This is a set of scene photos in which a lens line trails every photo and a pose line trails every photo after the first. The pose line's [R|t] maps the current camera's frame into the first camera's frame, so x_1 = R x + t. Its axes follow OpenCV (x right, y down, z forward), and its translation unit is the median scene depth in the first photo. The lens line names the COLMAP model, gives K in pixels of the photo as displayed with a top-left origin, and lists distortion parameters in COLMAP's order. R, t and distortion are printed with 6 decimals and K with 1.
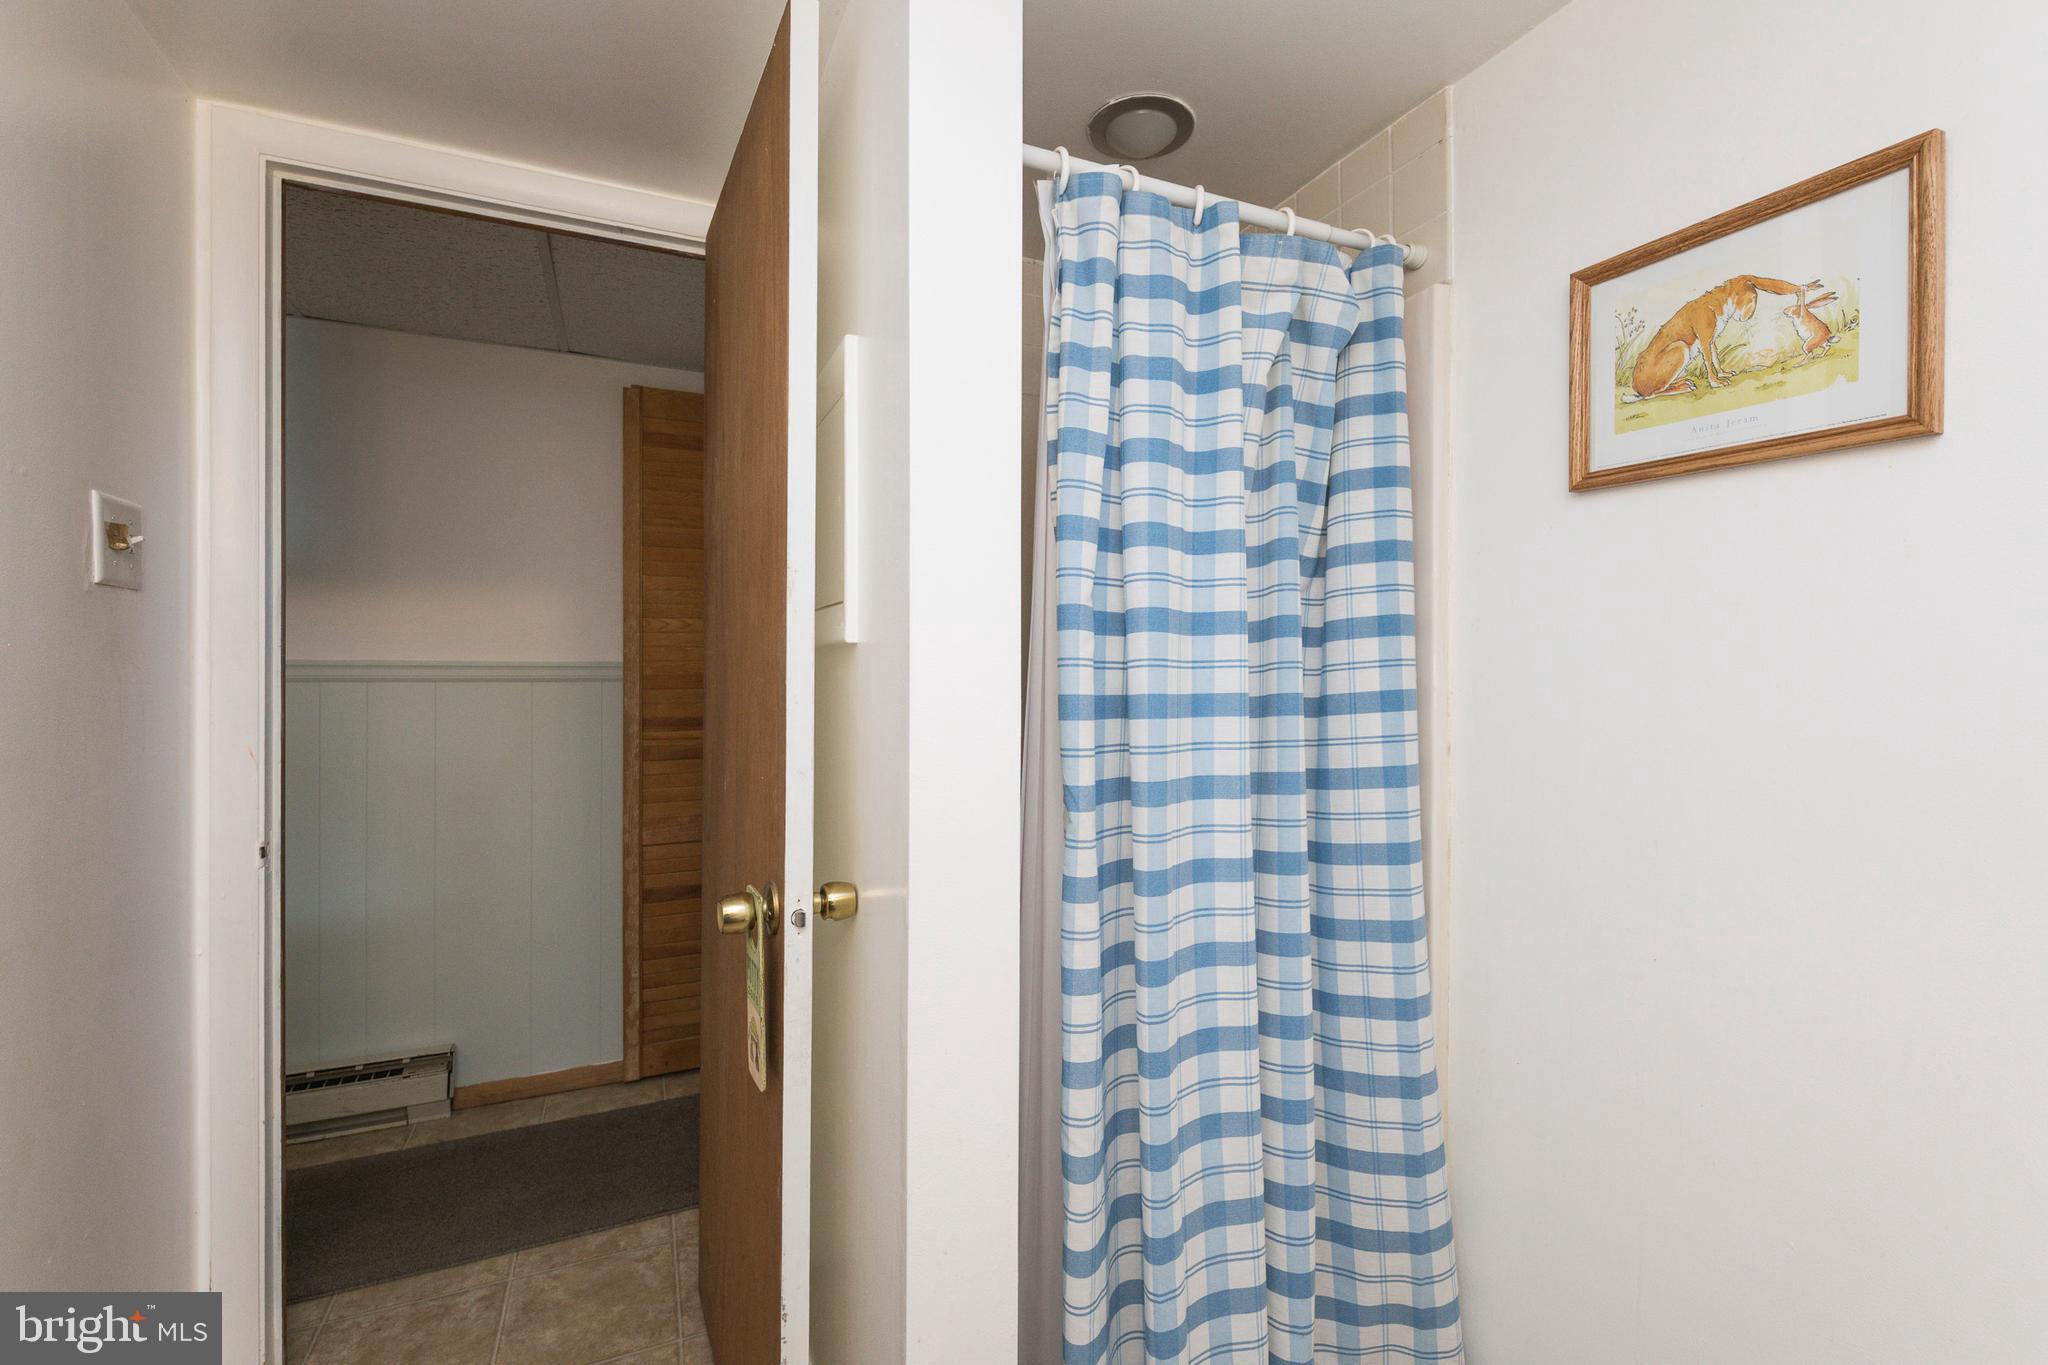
lens RADIAL K [[885.8, 0, 1022.2], [0, 885.8, 675.0], [0, 0, 1]] dist [0.020973, -0.000149]
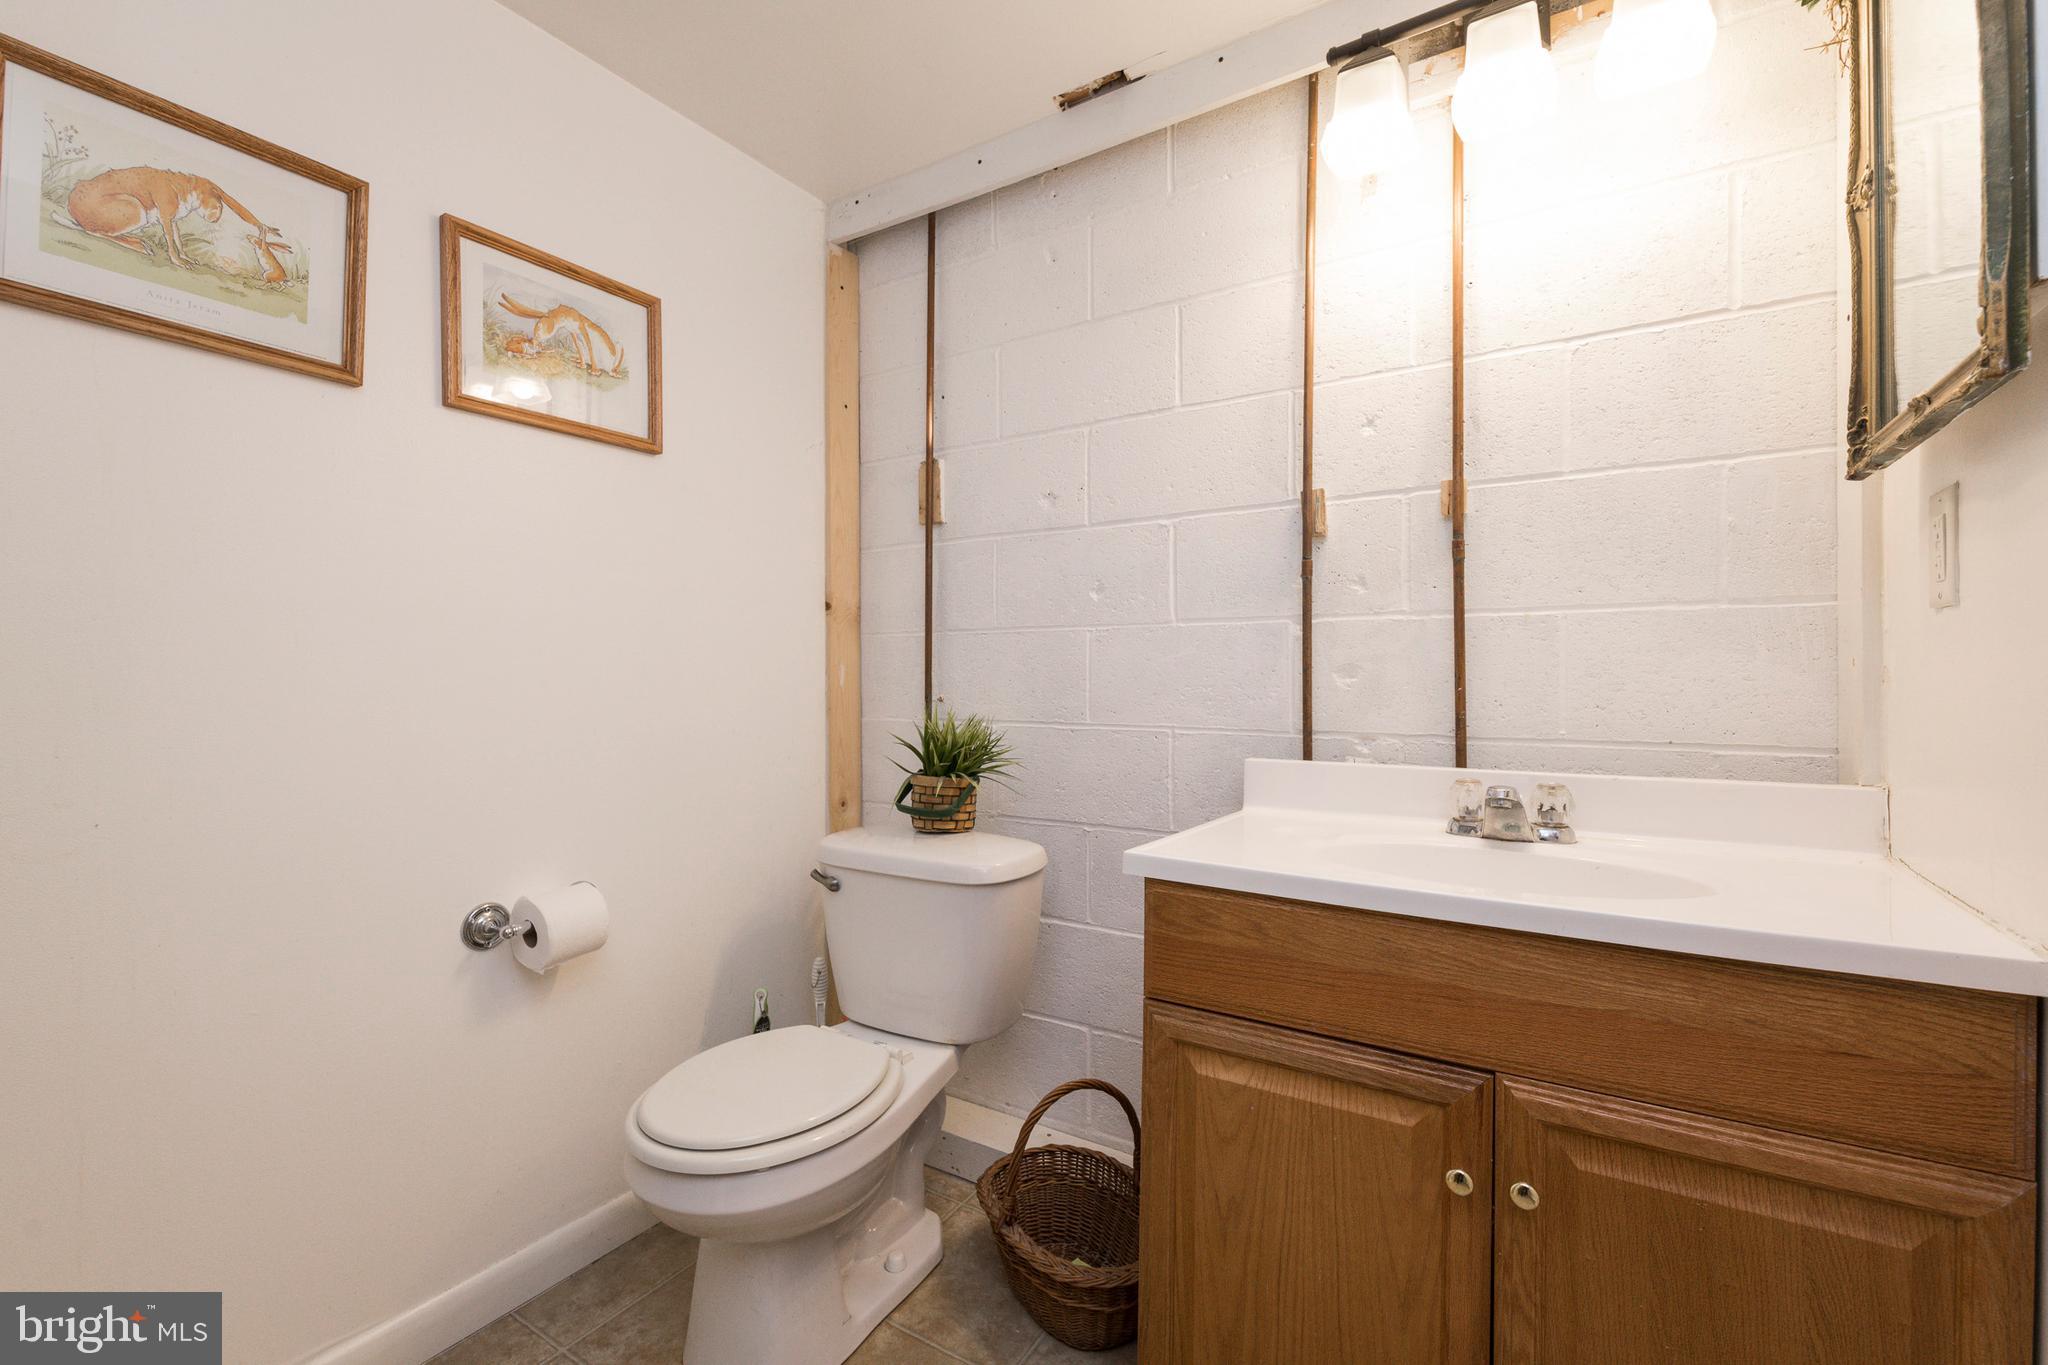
lens RADIAL K [[885.8, 0, 1022.2], [0, 885.8, 675.0], [0, 0, 1]] dist [0.020973, -0.000149]
pose [[-0.533860, -0.028224, 0.845101, -0.761918], [-0.006109, 0.999545, 0.029523, 0.145304], [-0.845551, 0.010598, -0.533790, 0.784258]]
